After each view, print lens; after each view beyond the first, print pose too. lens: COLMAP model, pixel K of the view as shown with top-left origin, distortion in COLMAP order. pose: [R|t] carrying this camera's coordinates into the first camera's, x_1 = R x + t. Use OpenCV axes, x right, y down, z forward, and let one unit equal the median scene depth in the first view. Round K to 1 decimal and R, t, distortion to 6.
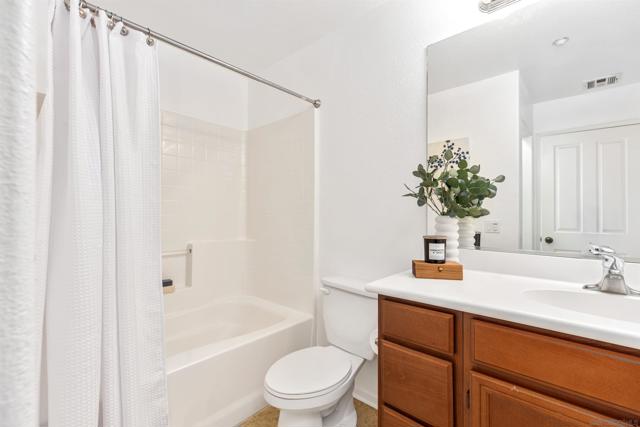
lens RADIAL K [[291.6, 0, 317.3], [0, 291.6, 214.0], [0, 0, 1]] dist [0.002888, 0.000891]
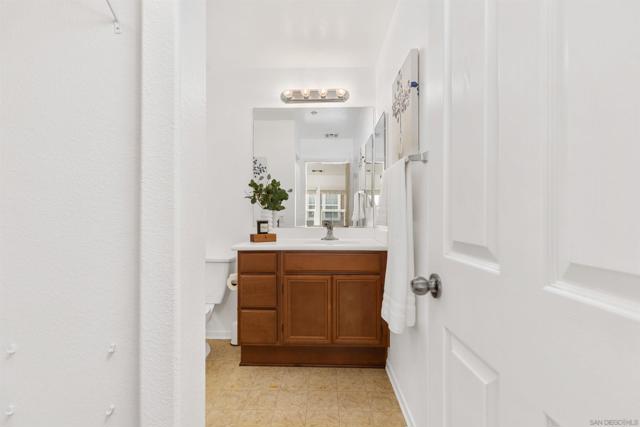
lens RADIAL K [[291.6, 0, 319.7], [0, 291.6, 211.9], [0, 0, 1]] dist [0.002888, 0.000891]
pose [[0.755199, 0.000568, 0.655495, -0.518526], [-0.004832, 0.999977, 0.004699, 0.012829], [-0.655478, -0.006716, 0.755185, -0.620848]]
